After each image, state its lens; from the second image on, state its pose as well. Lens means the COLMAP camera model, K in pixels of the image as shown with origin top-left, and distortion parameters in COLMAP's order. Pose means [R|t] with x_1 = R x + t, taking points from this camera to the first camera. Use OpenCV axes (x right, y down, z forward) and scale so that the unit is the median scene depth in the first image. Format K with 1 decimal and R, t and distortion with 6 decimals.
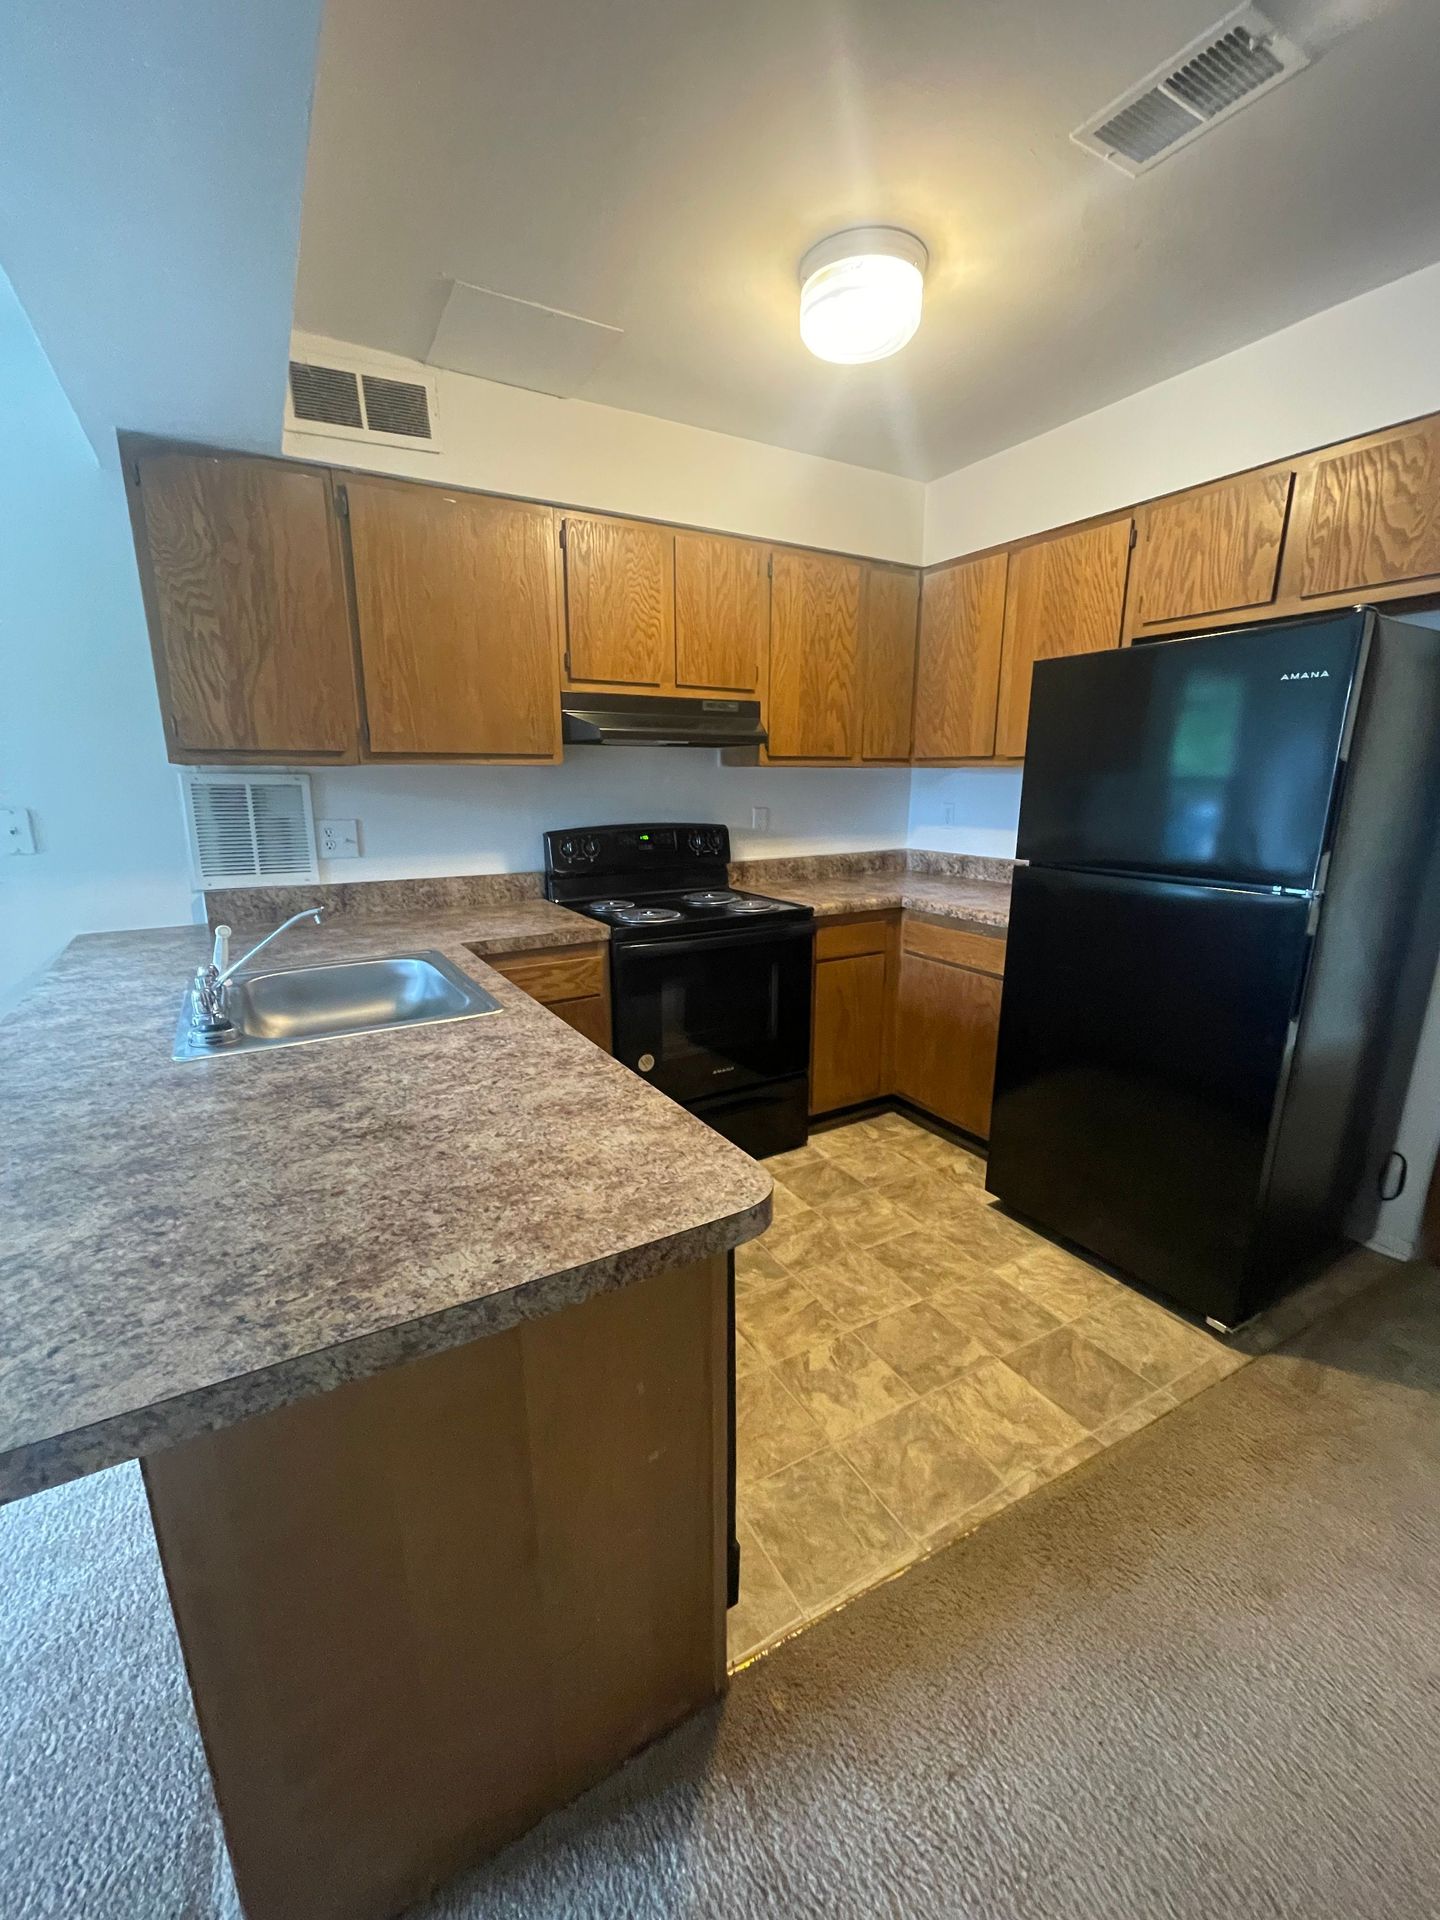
lens RADIAL K [[772.5, 0, 720.0], [0, 772.5, 960.0], [0, 0, 1]] dist [0.000159, 0.000004]
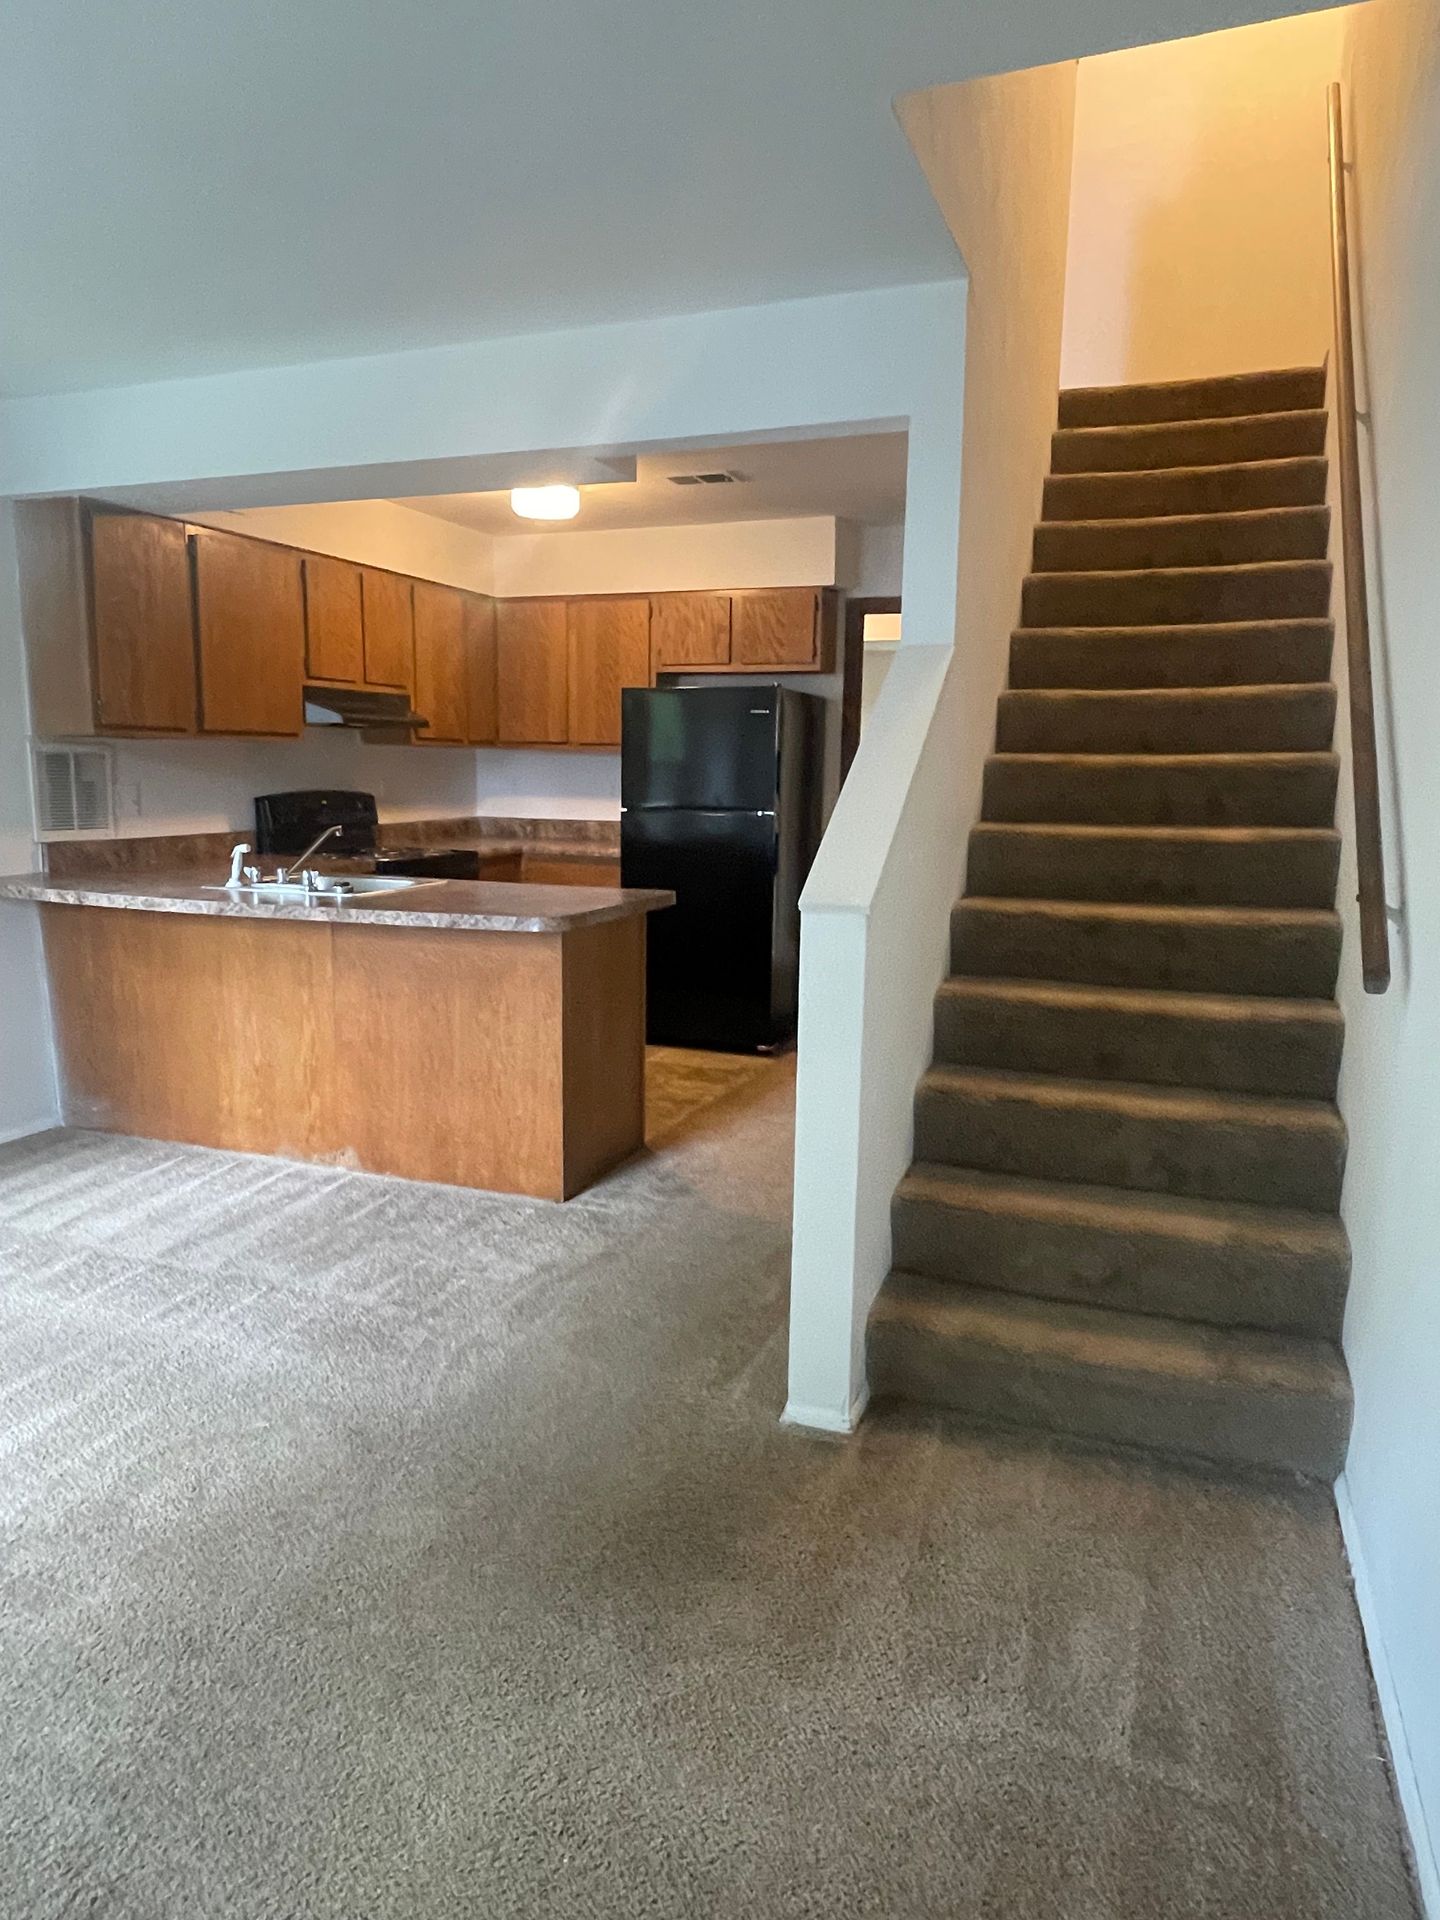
lens RADIAL K [[1231.4, 0, 708.9], [0, 1231.4, 980.4], [0, 0, 1]] dist [0.021233, -0.047225]
pose [[0.779211, -0.097258, 0.619169, -0.943856], [0.131693, 0.991240, -0.010030, 0.237154], [-0.612770, 0.089356, 0.785194, -0.936345]]
